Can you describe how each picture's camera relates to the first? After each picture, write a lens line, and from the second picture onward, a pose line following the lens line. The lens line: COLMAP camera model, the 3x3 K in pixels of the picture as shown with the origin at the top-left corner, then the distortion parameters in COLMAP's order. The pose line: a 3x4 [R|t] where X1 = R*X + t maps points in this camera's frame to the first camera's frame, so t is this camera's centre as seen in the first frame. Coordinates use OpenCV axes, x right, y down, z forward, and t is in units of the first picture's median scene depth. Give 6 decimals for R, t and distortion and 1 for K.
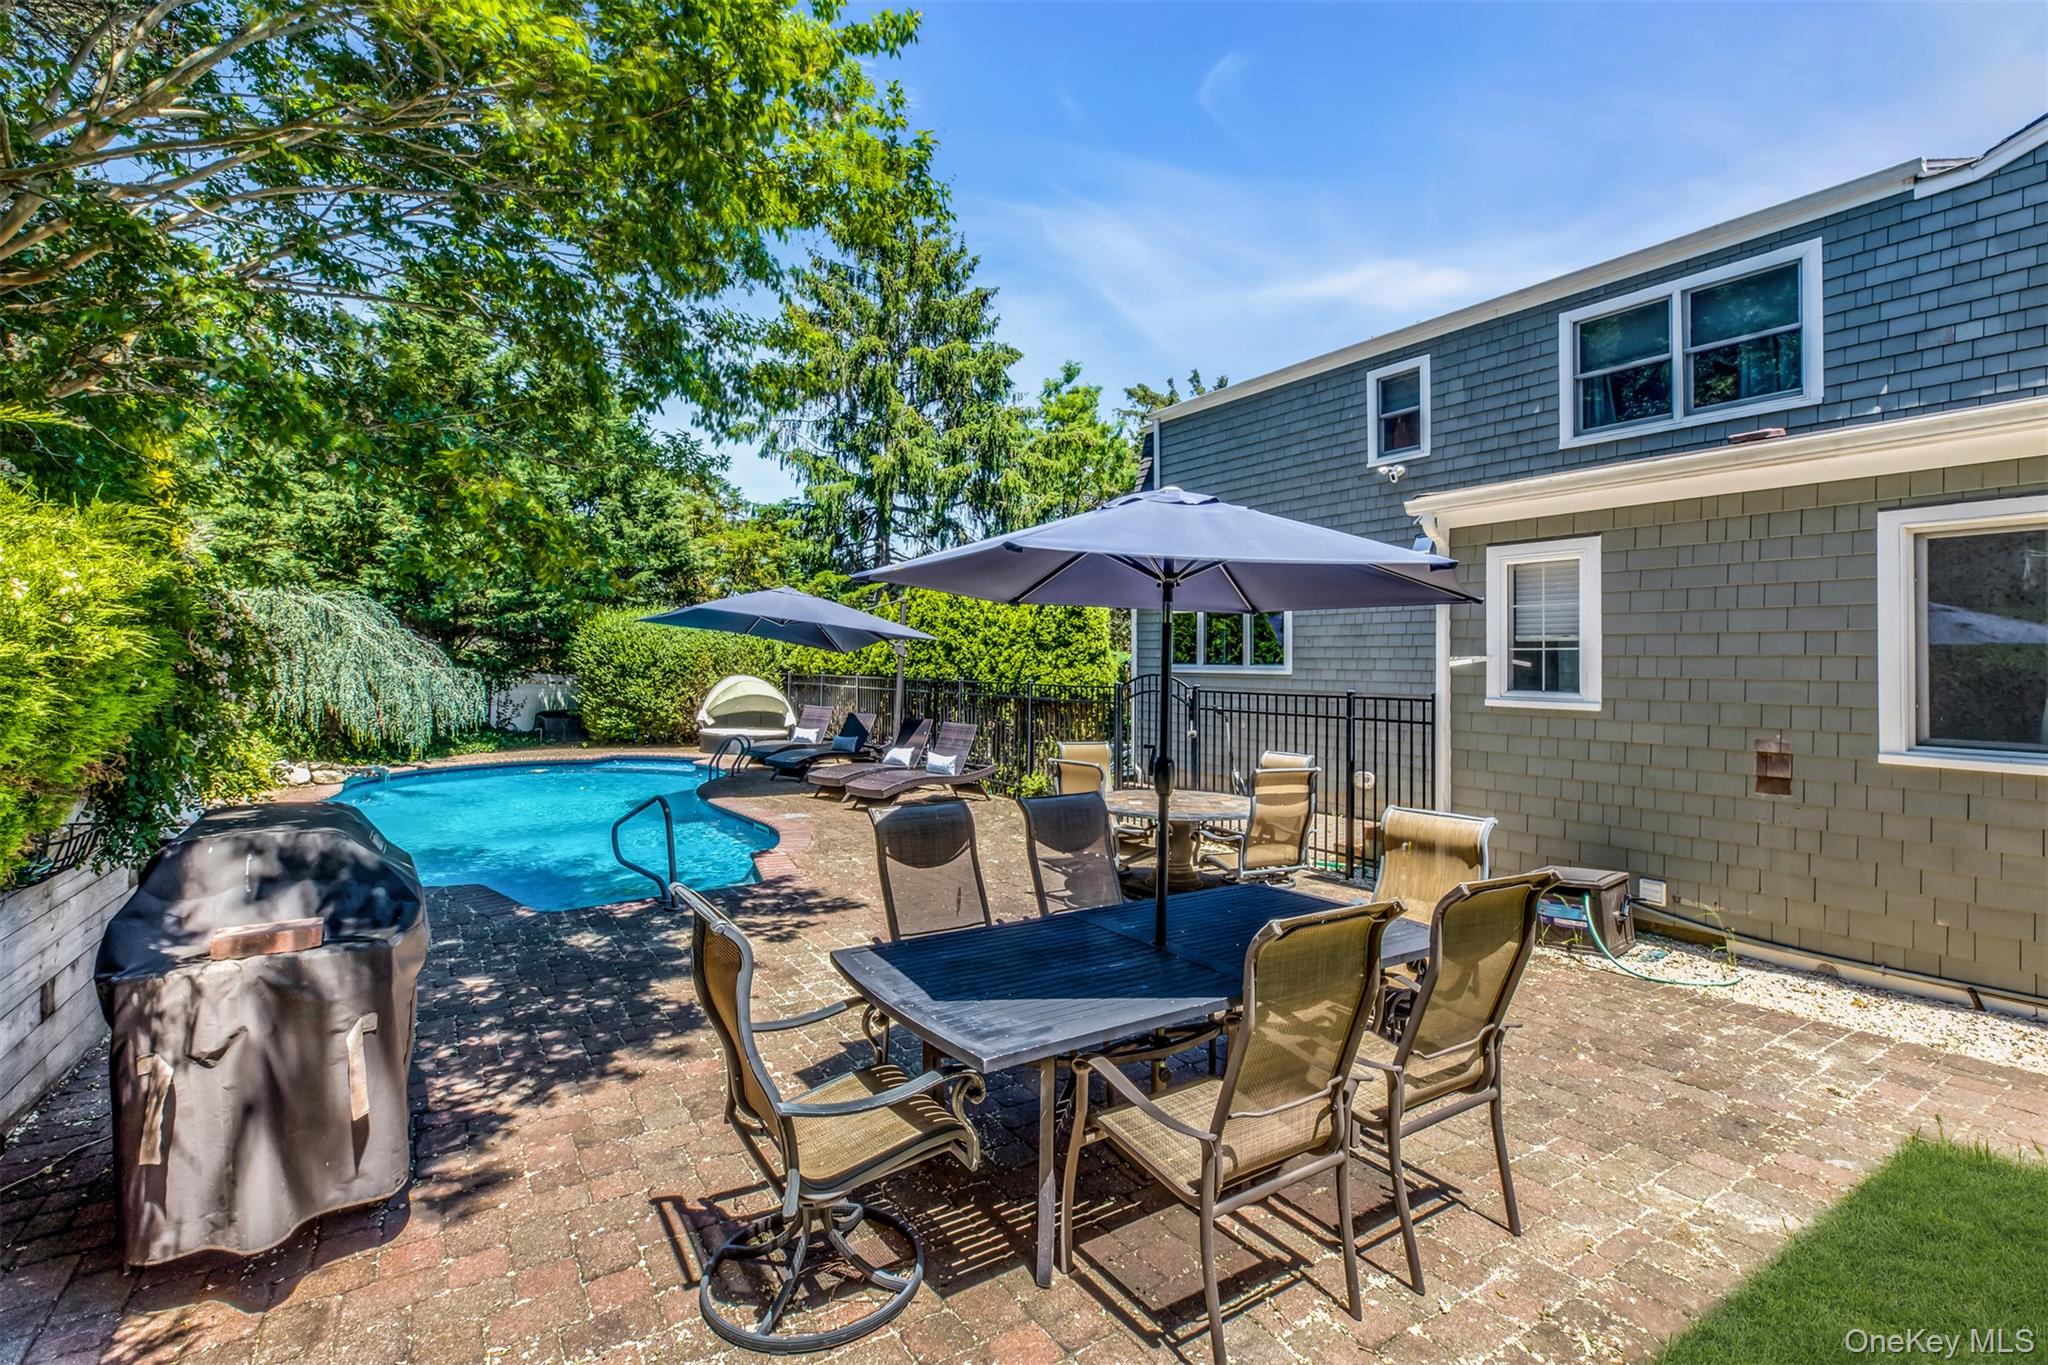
lens RADIAL K [[930.4, 0, 1035.6], [0, 930.4, 662.1], [0, 0, 1]] dist [0.002177, 0.000067]
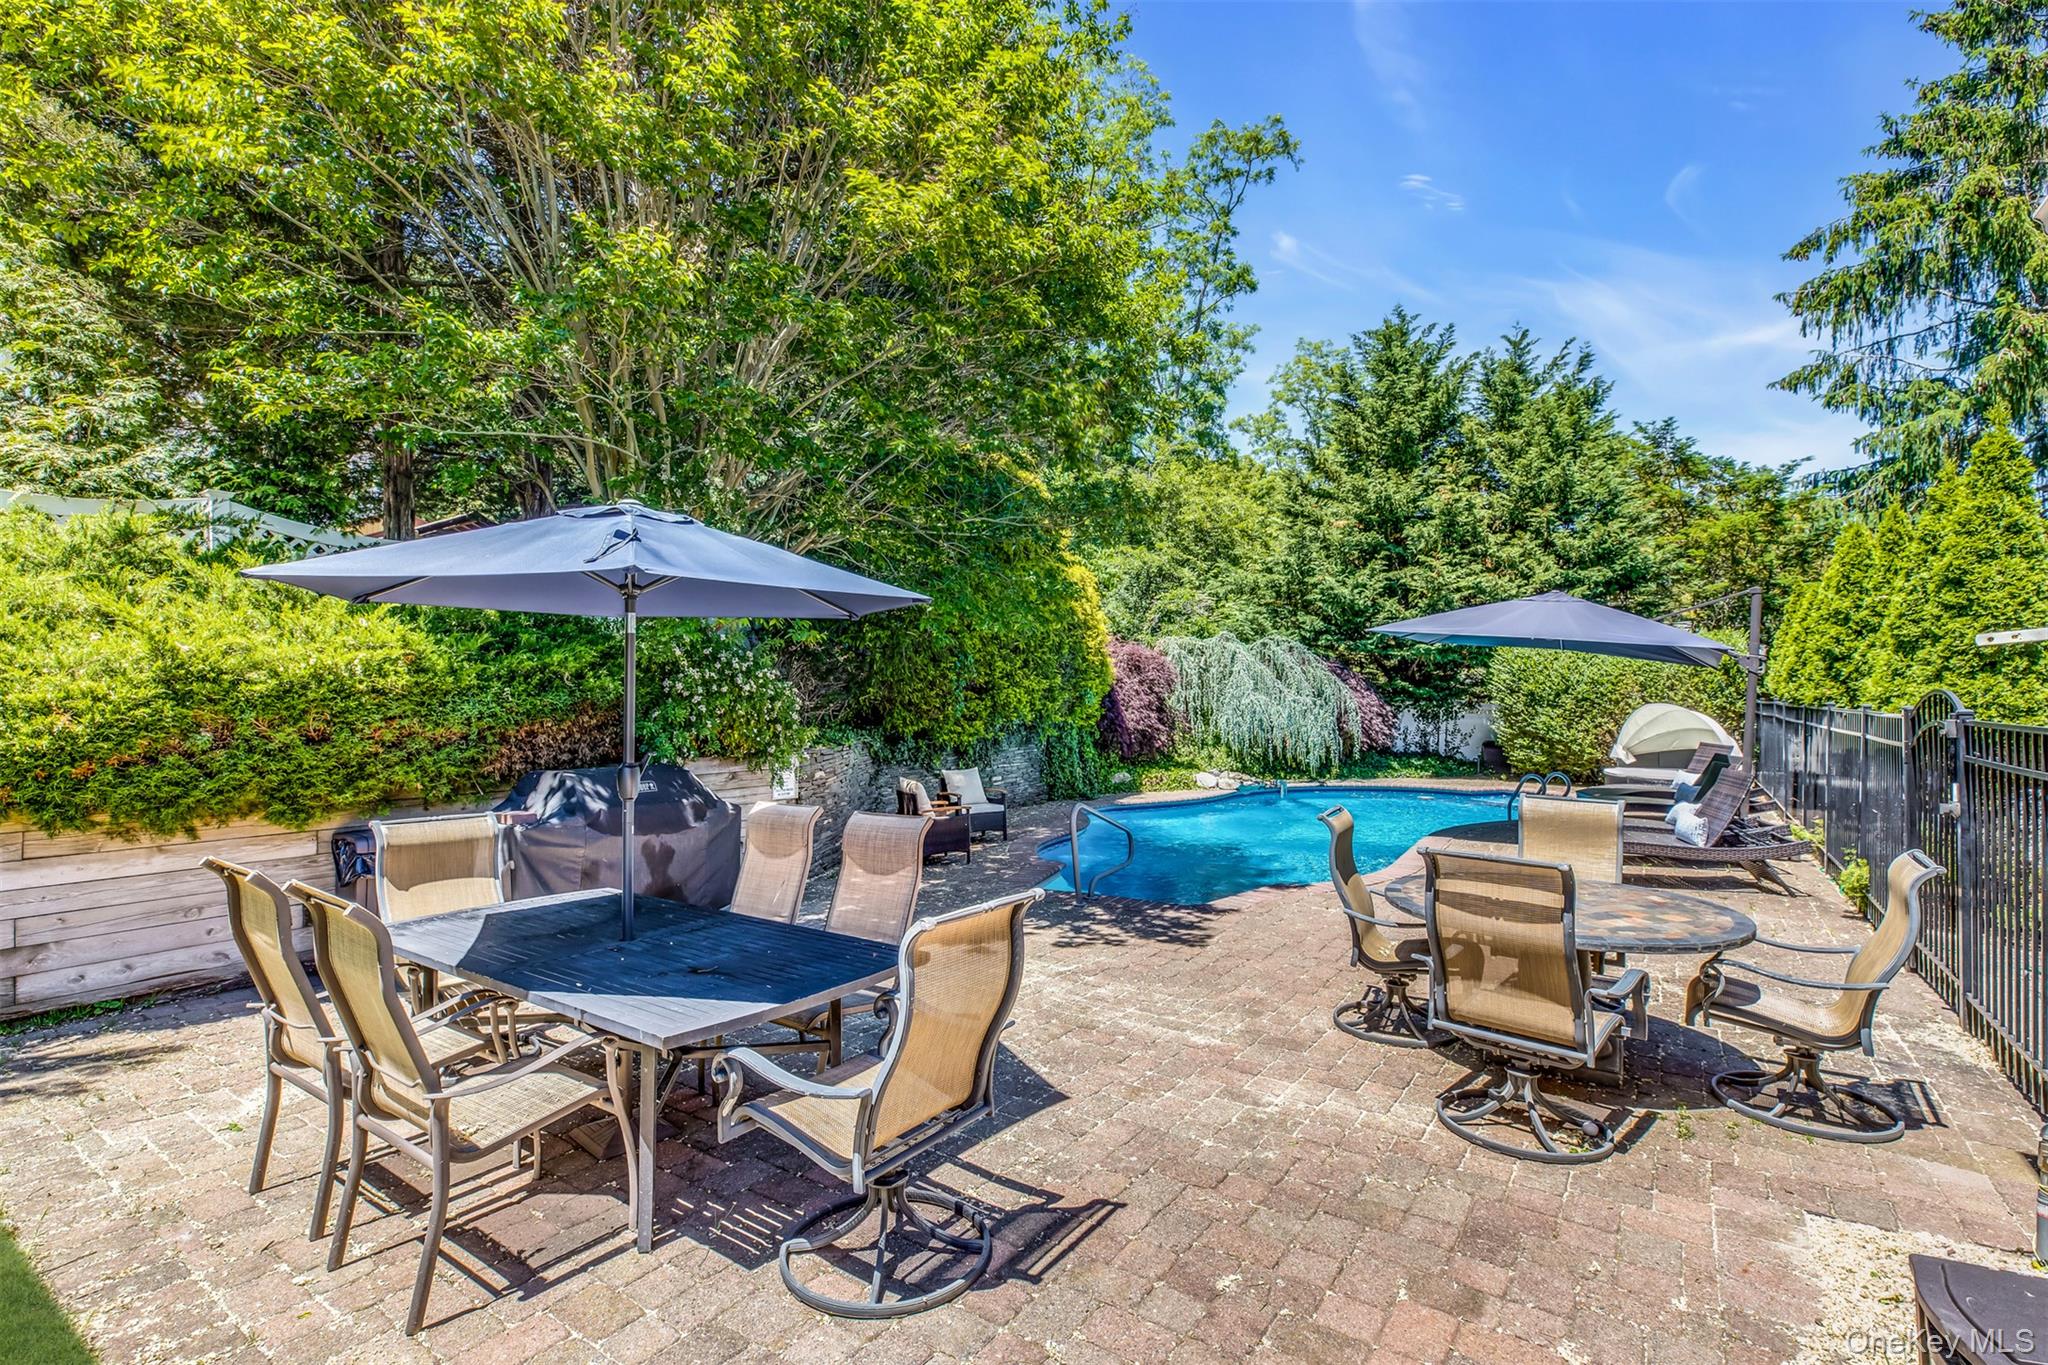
lens RADIAL K [[935.5, 0, 986.7], [0, 935.5, 696.4], [0, 0, 1]] dist [-0.027905, 0.008461]
pose [[0.330933, -0.012951, -0.943565, 0.242105], [0.013114, 0.999872, -0.009124, 0.008024], [0.943563, -0.009354, 0.331061, 0.190401]]
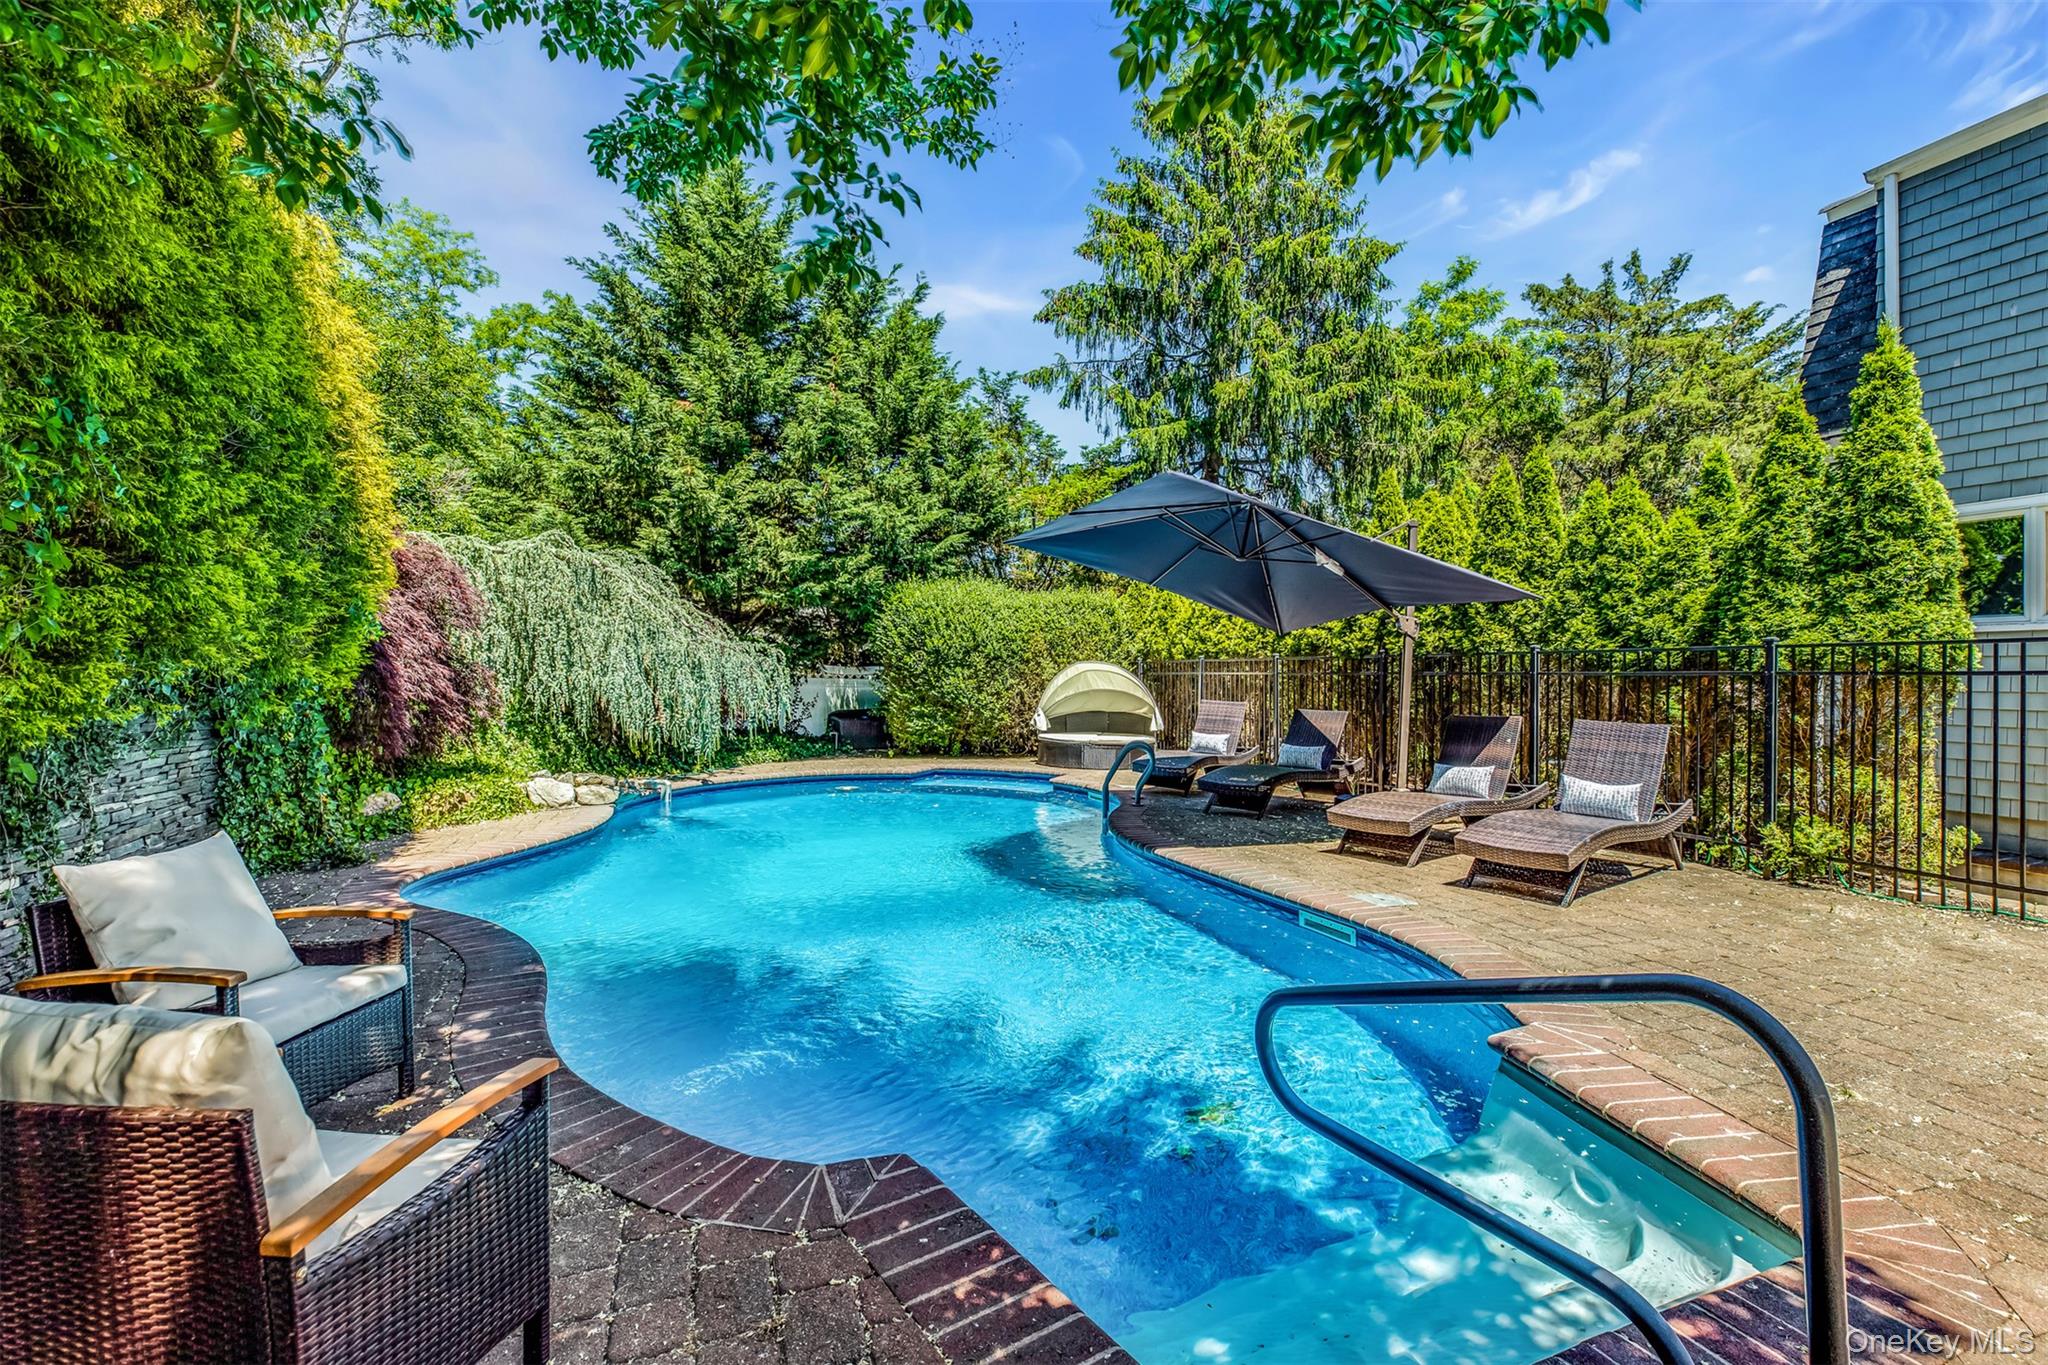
lens RADIAL K [[930.3, 0, 1027.8], [0, 930.3, 672.0], [0, 0, 1]] dist [0.003278, 0.000835]
pose [[0.971227, -0.008924, -0.237988, -0.189370], [0.008469, 0.999960, -0.002936, 0.024179], [0.238005, 0.000836, 0.971264, 0.273927]]
